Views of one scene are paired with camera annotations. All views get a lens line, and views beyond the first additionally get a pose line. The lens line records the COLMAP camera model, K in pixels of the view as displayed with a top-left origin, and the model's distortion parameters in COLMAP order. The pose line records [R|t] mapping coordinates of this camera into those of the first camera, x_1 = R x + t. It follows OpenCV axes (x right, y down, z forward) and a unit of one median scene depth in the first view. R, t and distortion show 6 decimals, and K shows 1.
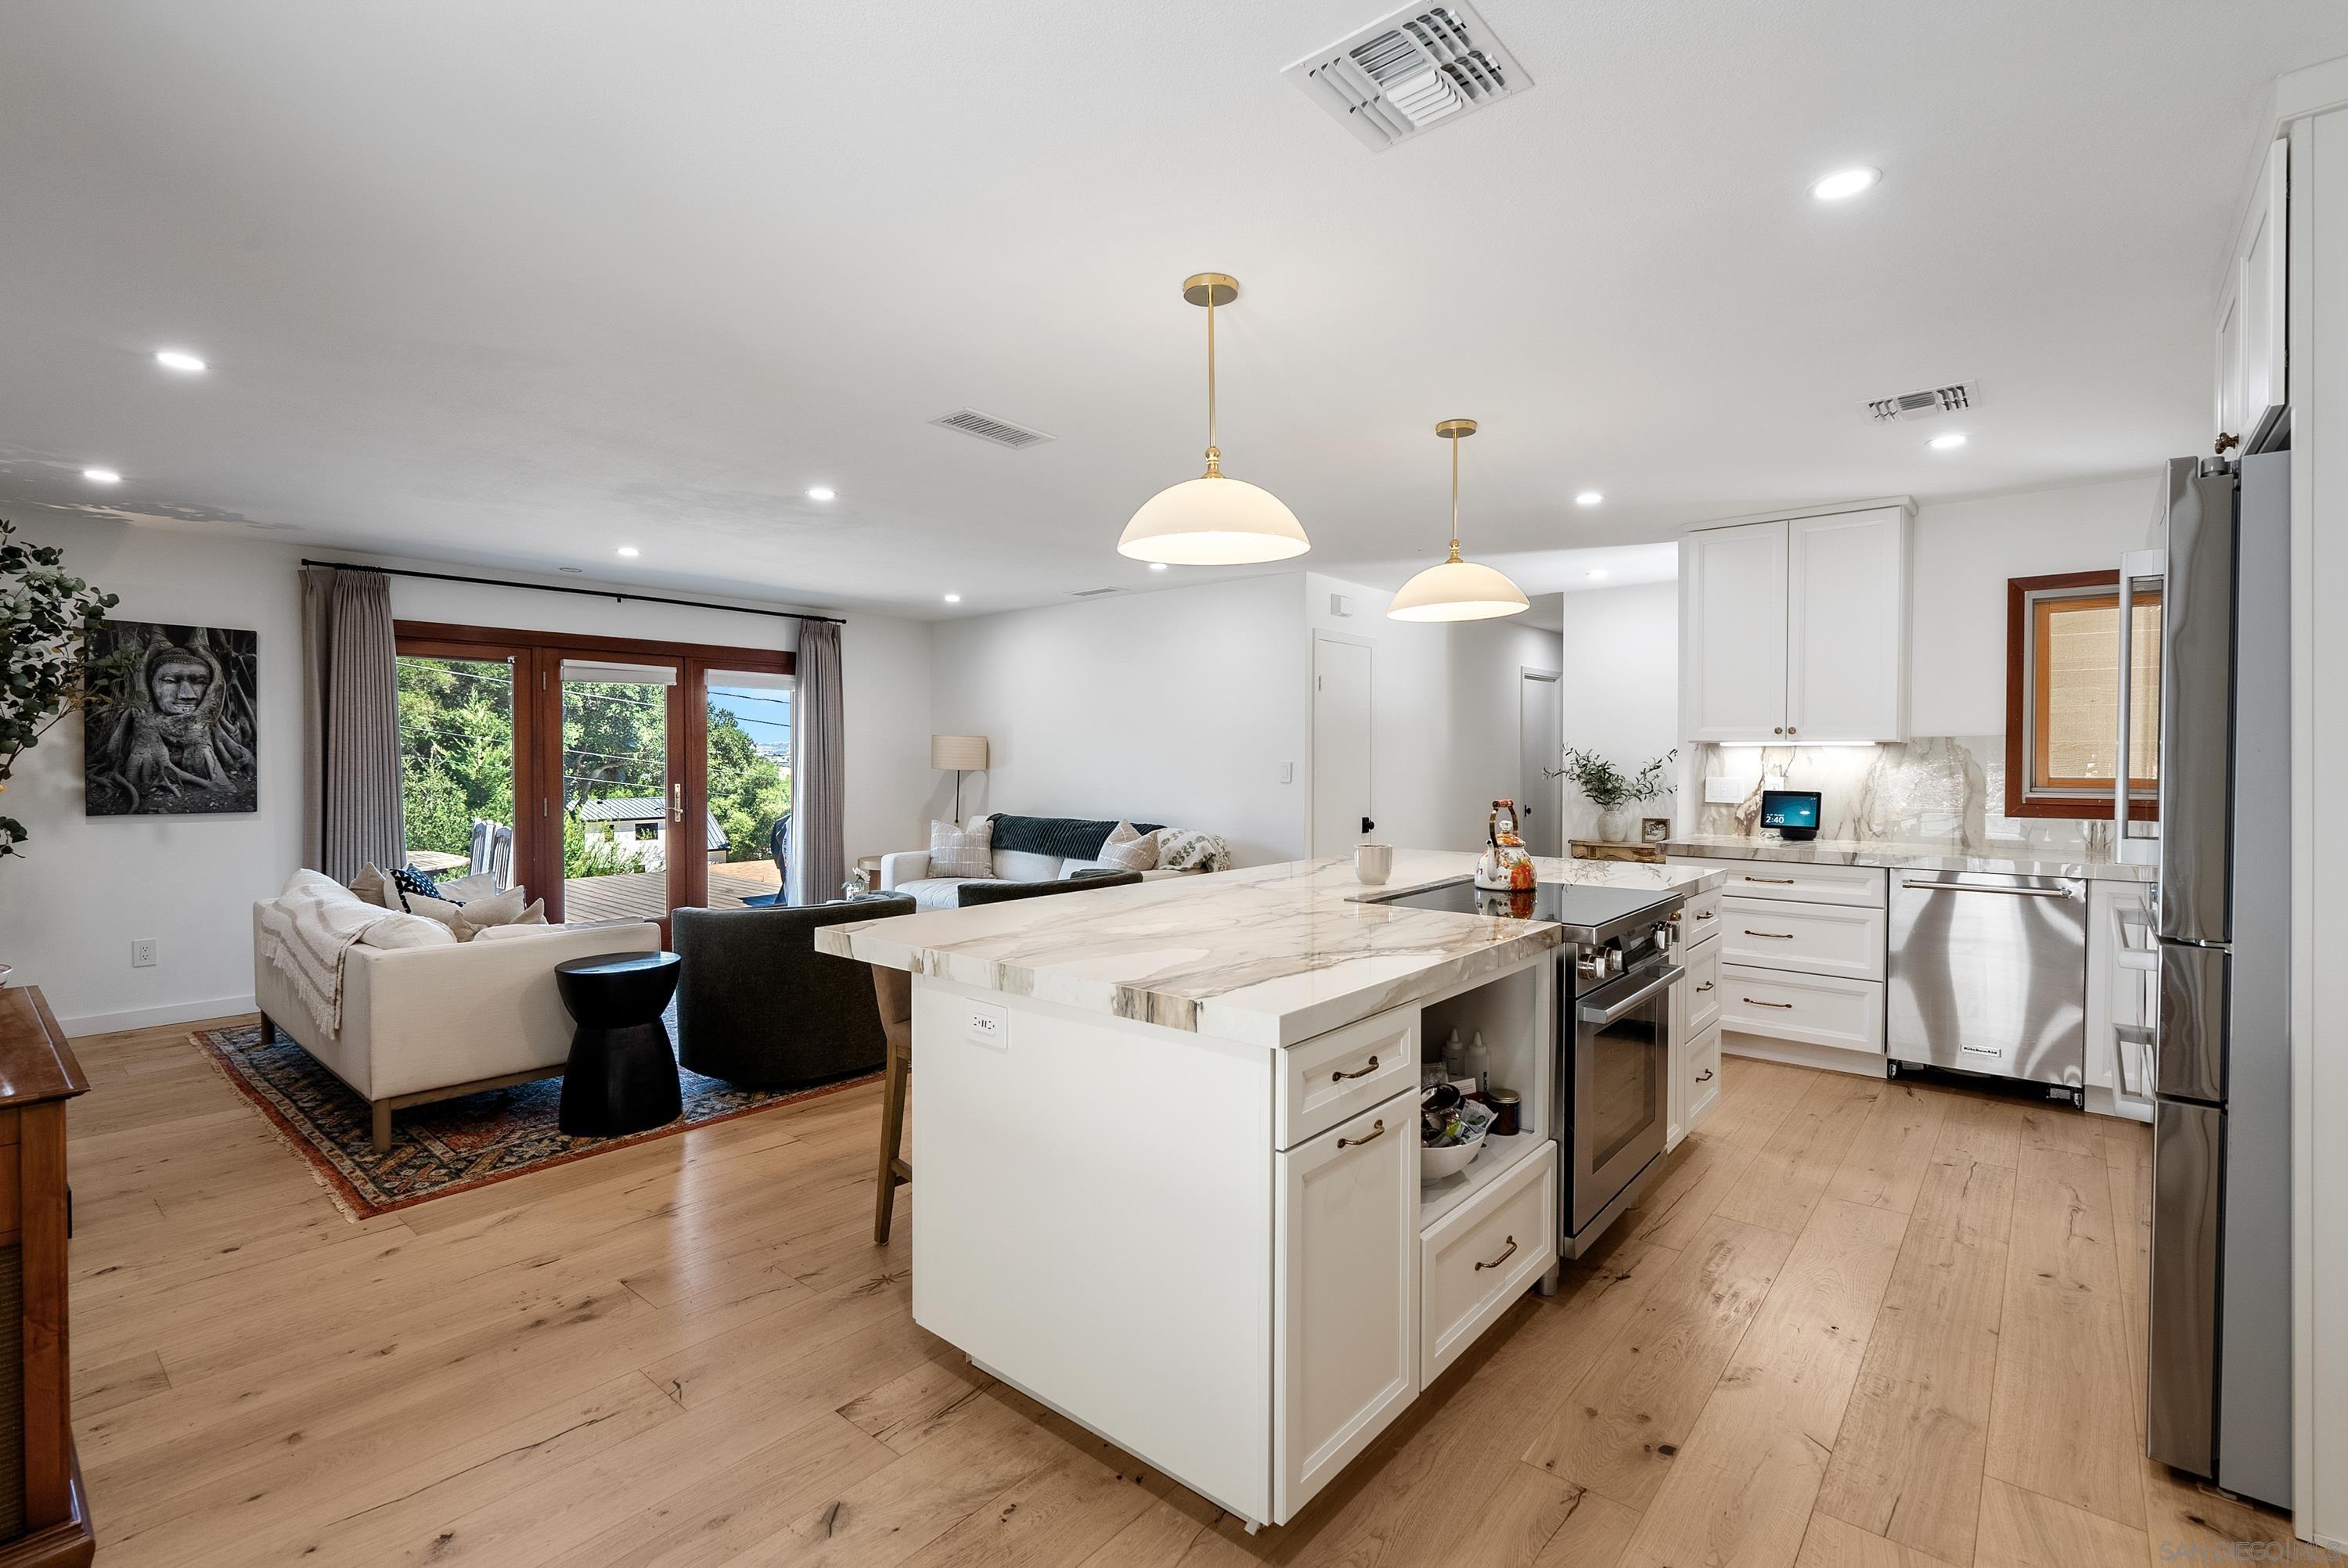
lens RADIAL K [[1074.8, 0, 1172.9], [0, 1074.8, 769.3], [0, 0, 1]] dist [-0.005432, 0.002791]
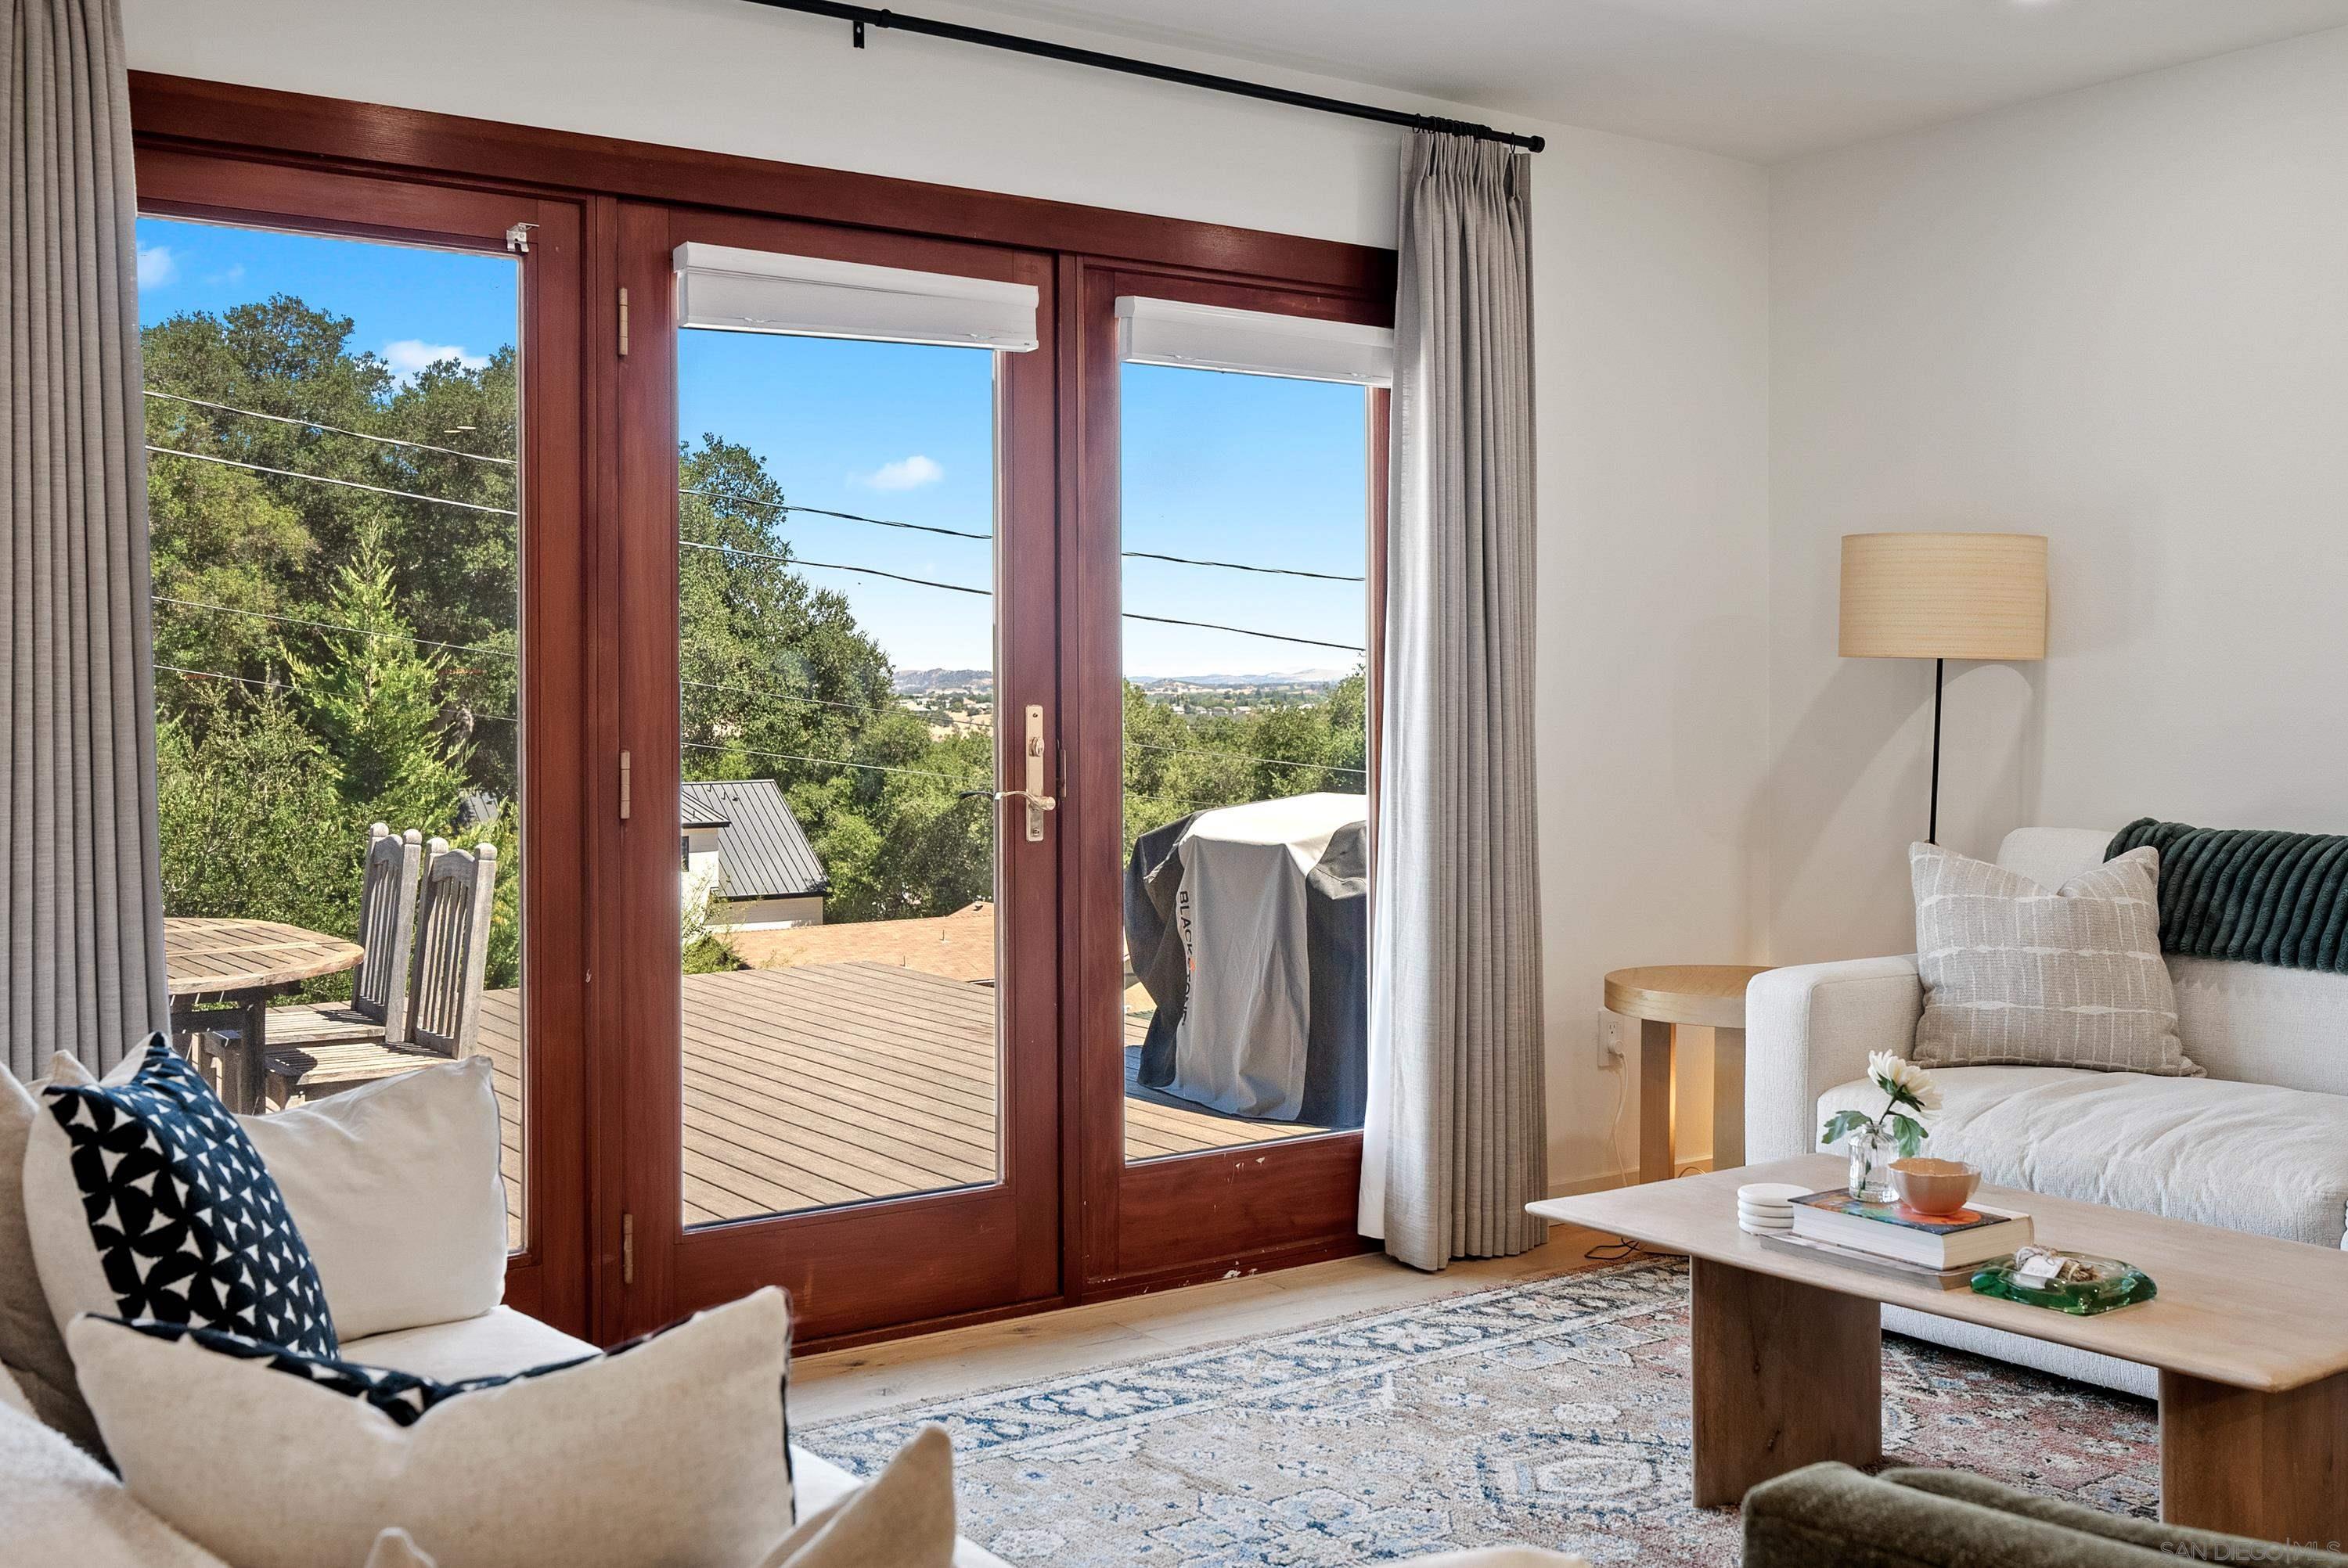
lens RADIAL K [[2343.3, 0, 1174.9], [0, 2343.3, 674.0], [0, 0, 1]] dist [0.008222, 0.000000]
pose [[0.972096, -0.007174, -0.234472, -0.383988], [0.001906, 0.999741, -0.022683, 0.026122], [0.234574, 0.021603, 0.971858, 0.562624]]
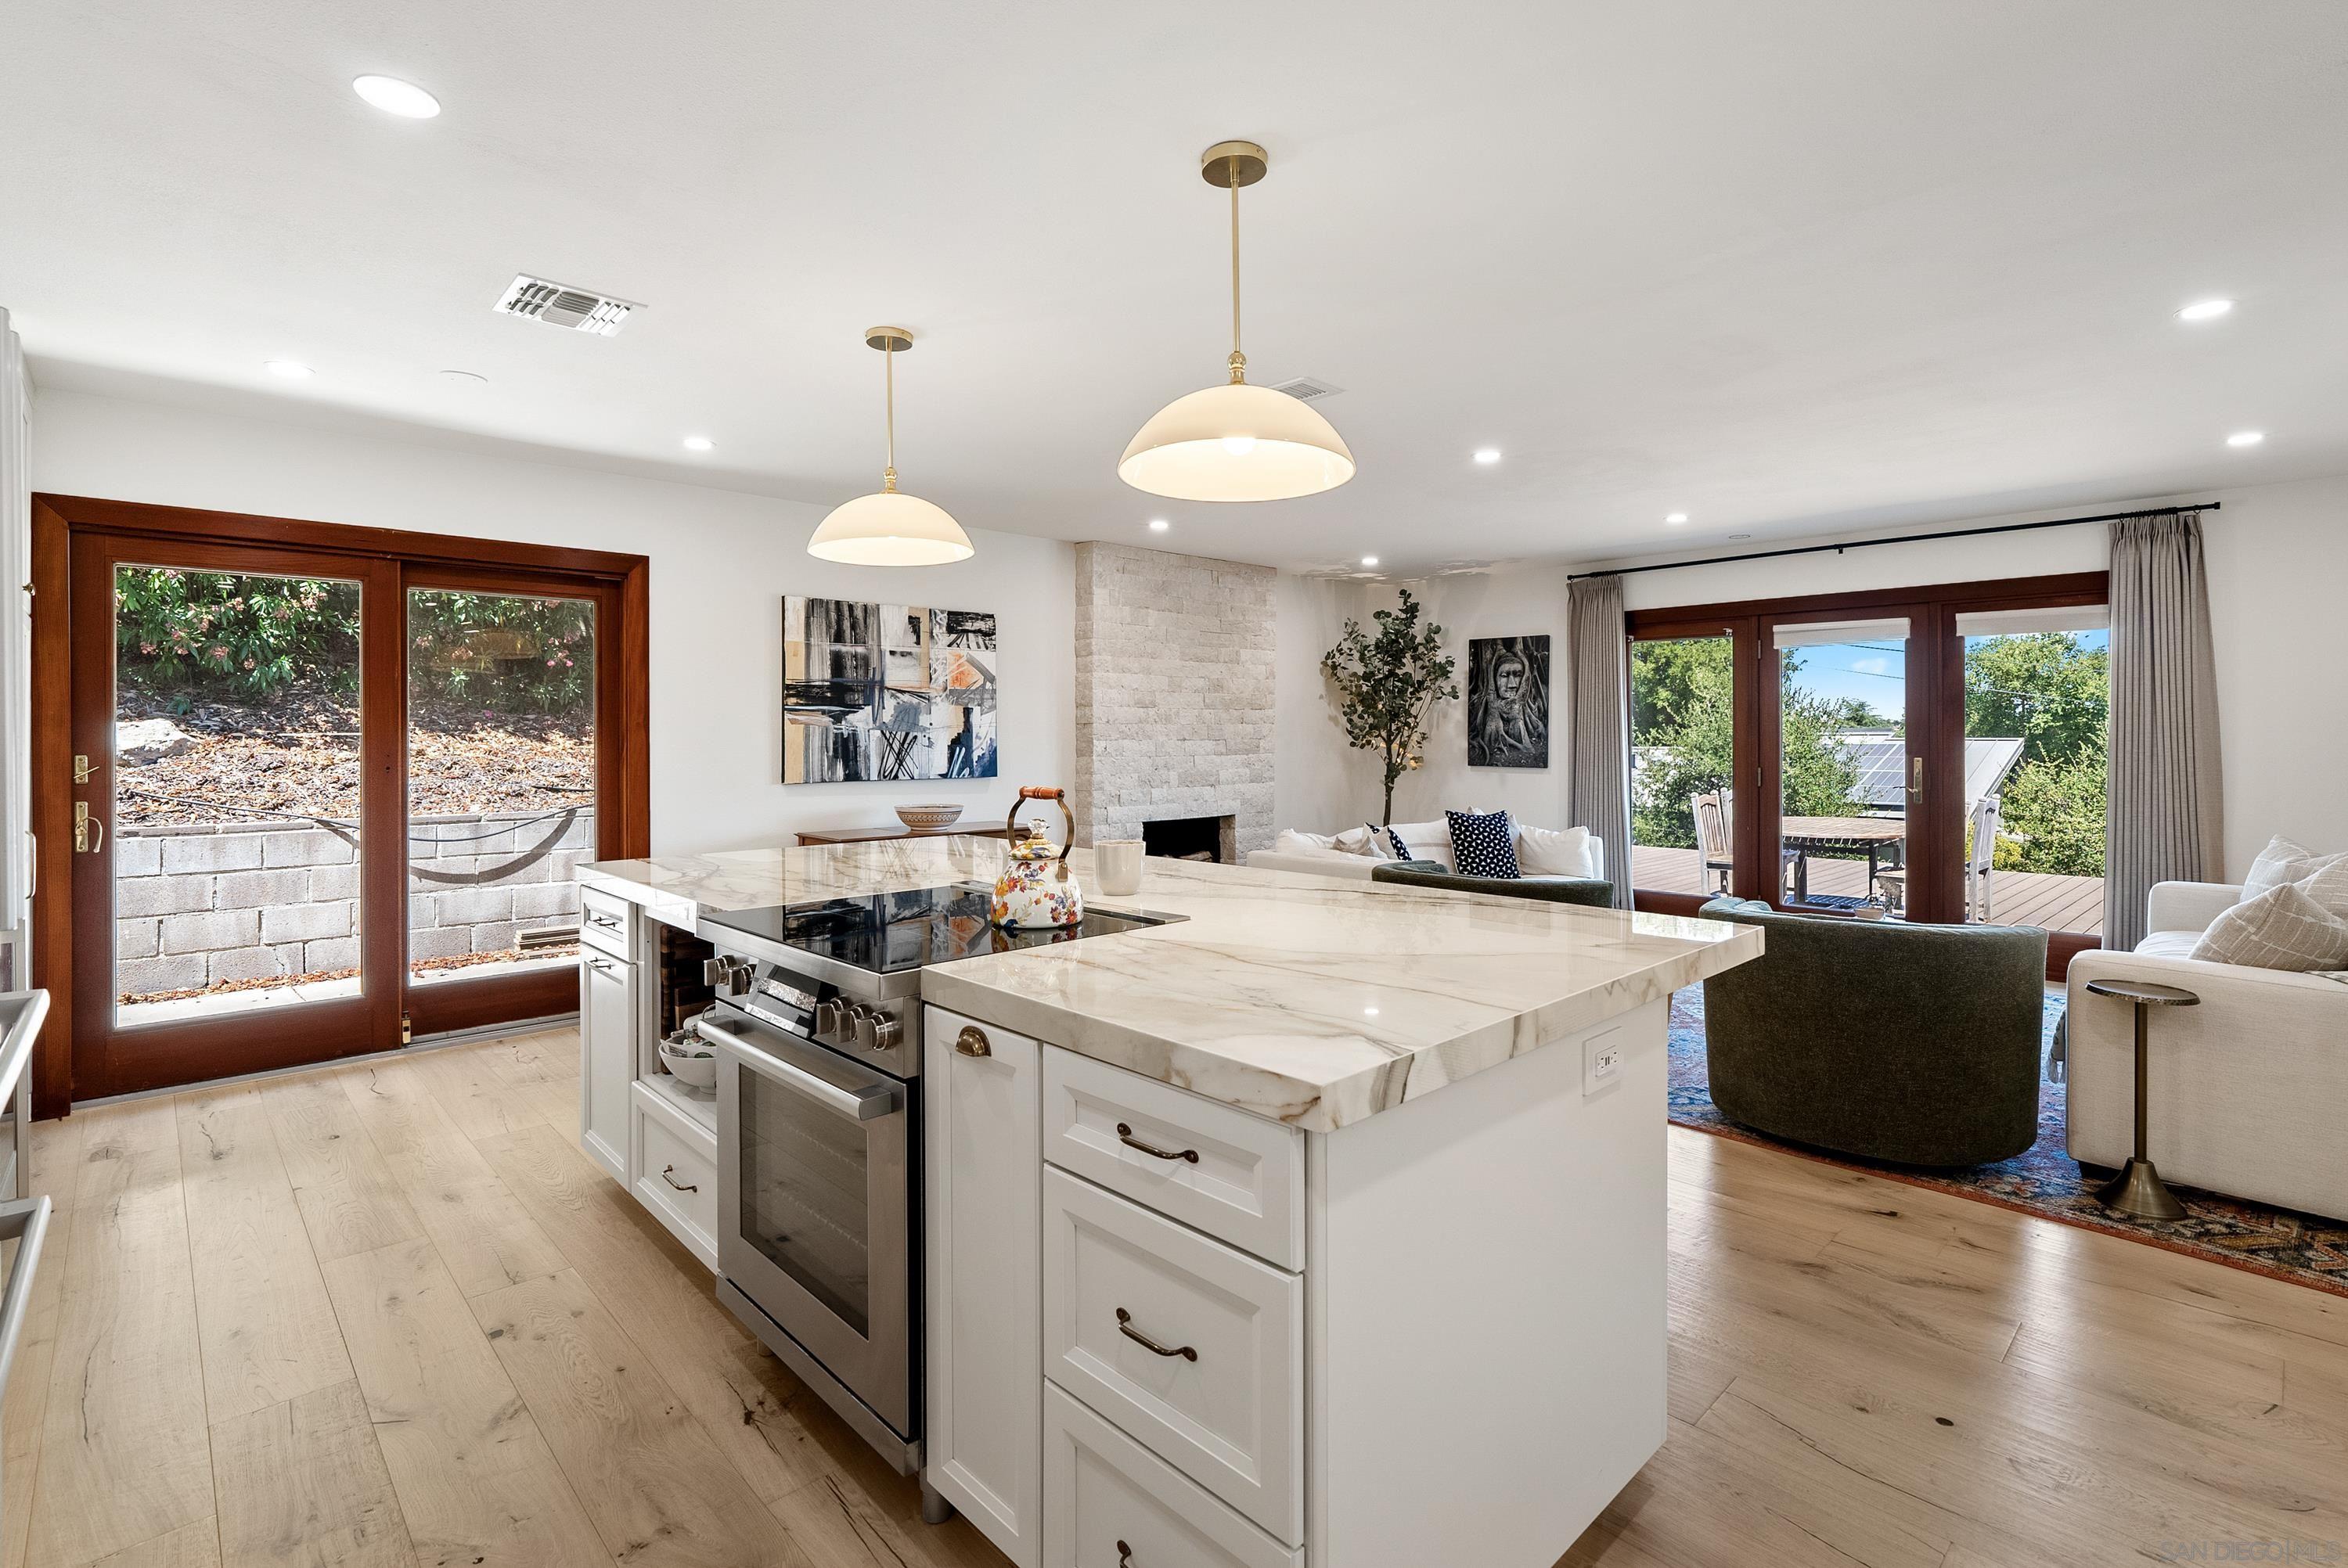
lens RADIAL K [[1074.8, 0, 1175.4], [0, 1074.8, 743.4], [0, 0, 1]] dist [-0.005432, 0.002791]
pose [[-0.109652, 0.007960, -0.993938, 0.569400], [-0.010334, 0.999905, 0.009147, 0.000721], [0.993916, 0.011274, -0.109559, 0.710342]]
